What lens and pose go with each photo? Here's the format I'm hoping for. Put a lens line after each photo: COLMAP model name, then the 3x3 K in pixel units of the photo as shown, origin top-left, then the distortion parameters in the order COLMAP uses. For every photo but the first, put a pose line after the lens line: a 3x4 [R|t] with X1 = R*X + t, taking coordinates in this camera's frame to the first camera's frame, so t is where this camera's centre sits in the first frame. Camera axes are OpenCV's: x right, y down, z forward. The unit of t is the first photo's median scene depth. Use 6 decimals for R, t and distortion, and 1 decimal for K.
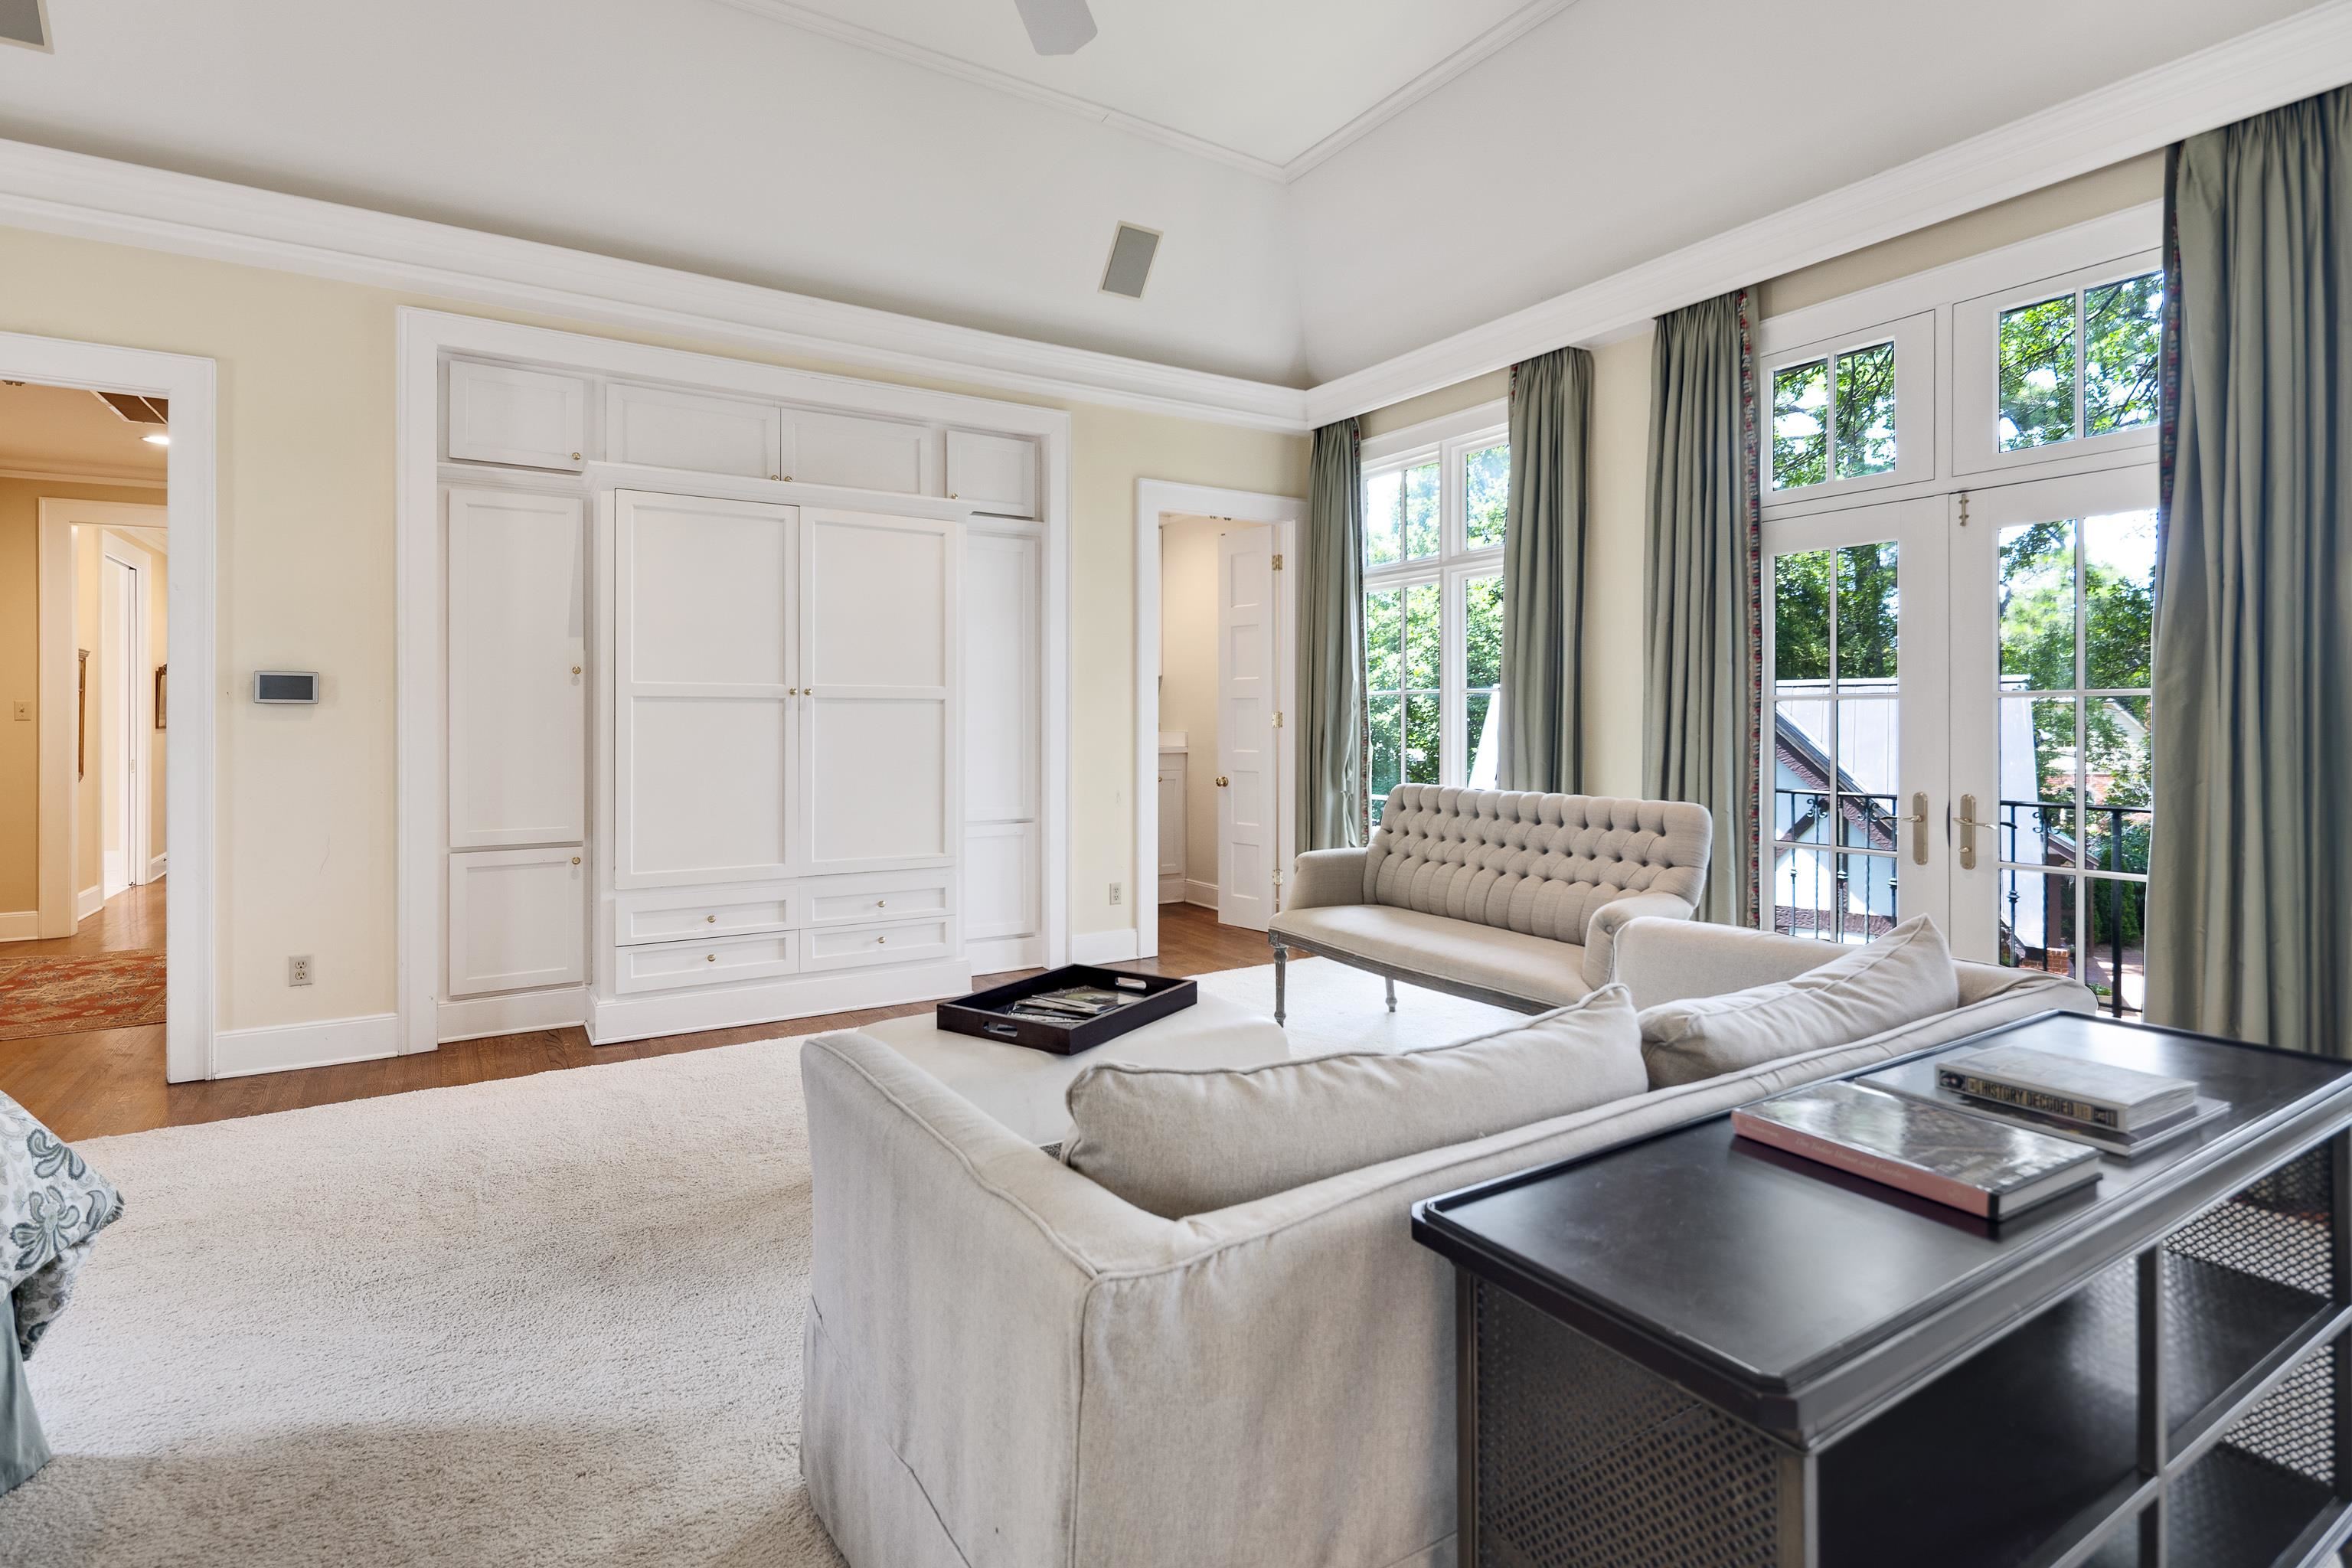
lens RADIAL K [[1126.4, 0, 1154.2], [0, 1126.4, 760.5], [0, 0, 1]] dist [0.001438, -0.004348]
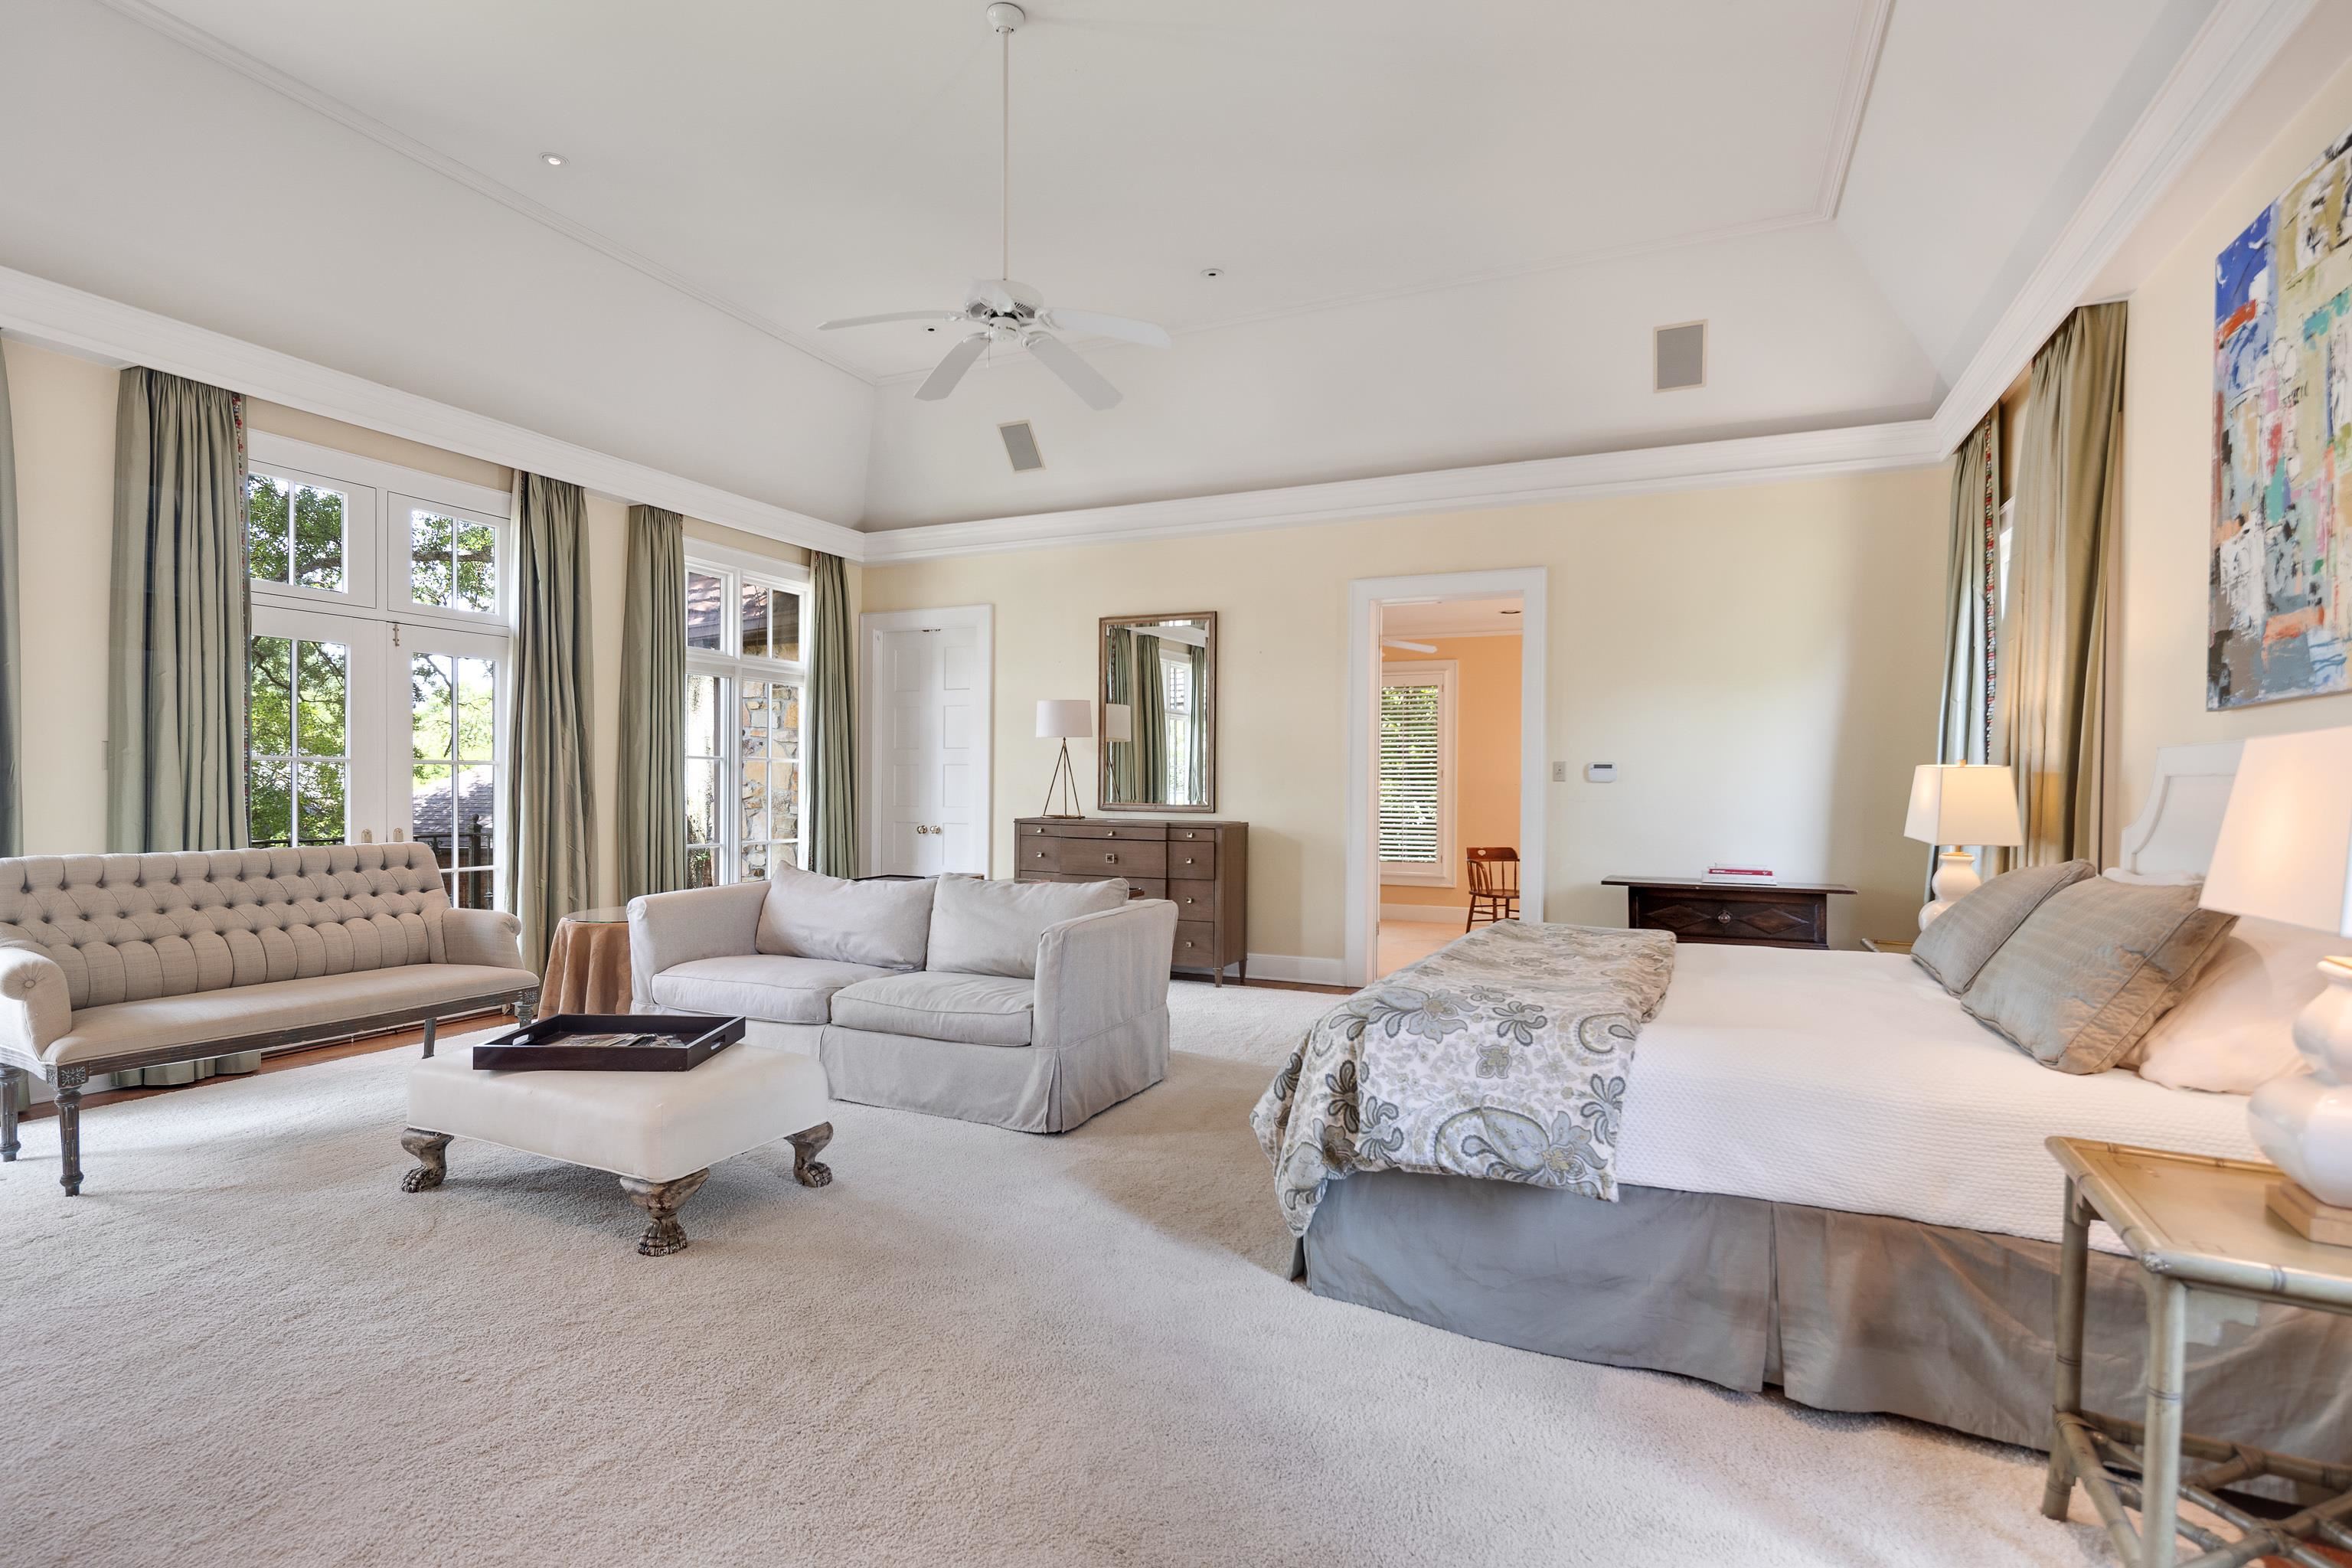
lens RADIAL K [[1130.9, 0, 1167.3], [0, 1130.9, 778.0], [0, 0, 1]] dist [0.000337, -0.000491]
pose [[-0.558718, -0.000320, 0.829358, -1.050138], [0.023107, 0.999606, 0.015952, -0.029918], [-0.829036, 0.028076, -0.558490, 1.104717]]
